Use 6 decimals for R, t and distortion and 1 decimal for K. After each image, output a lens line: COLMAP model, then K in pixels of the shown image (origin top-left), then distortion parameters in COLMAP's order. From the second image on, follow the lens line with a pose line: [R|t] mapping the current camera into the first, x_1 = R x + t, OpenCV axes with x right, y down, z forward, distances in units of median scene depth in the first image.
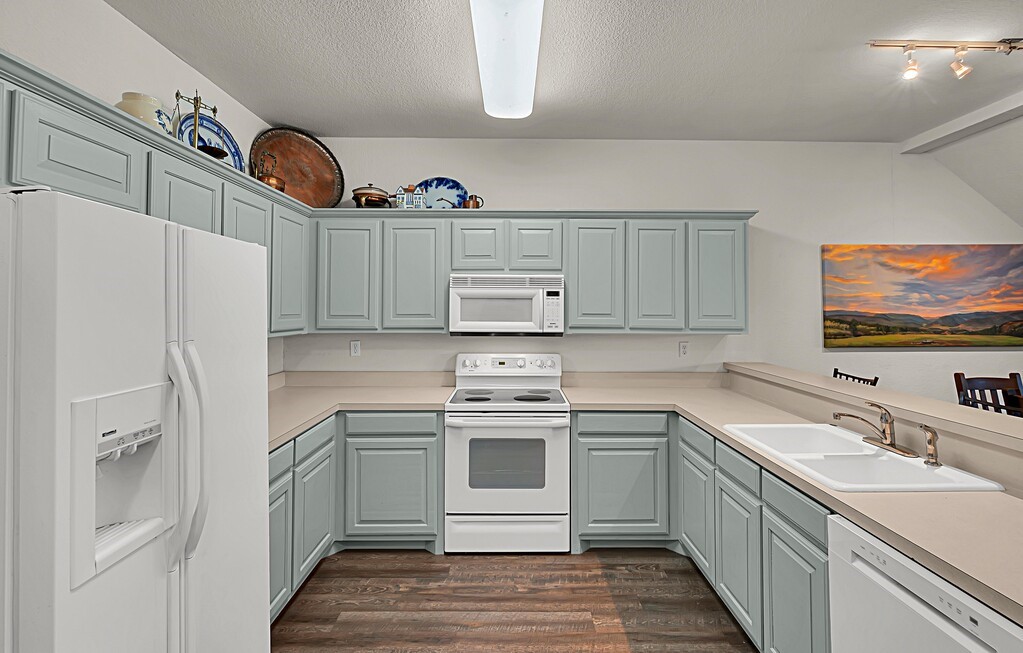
lens RADIAL K [[478.5, 0, 512.8], [0, 478.5, 297.3], [0, 0, 1]] dist [0.001065, 0.000092]
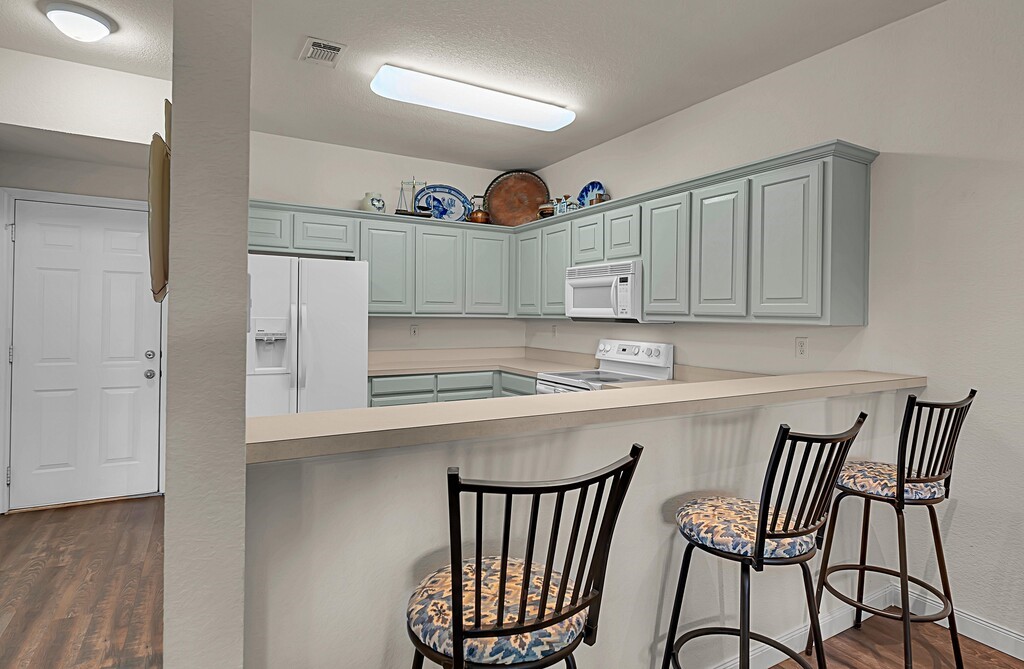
lens RADIAL K [[539.8, 0, 512.2], [0, 539.8, 318.9], [0, 0, 1]] dist [-0.000926, -0.000328]
pose [[0.494519, 0.010894, -0.869099, 0.942938], [0.007270, 0.999835, 0.016669, 0.053252], [0.869137, -0.014561, 0.494358, 0.225517]]
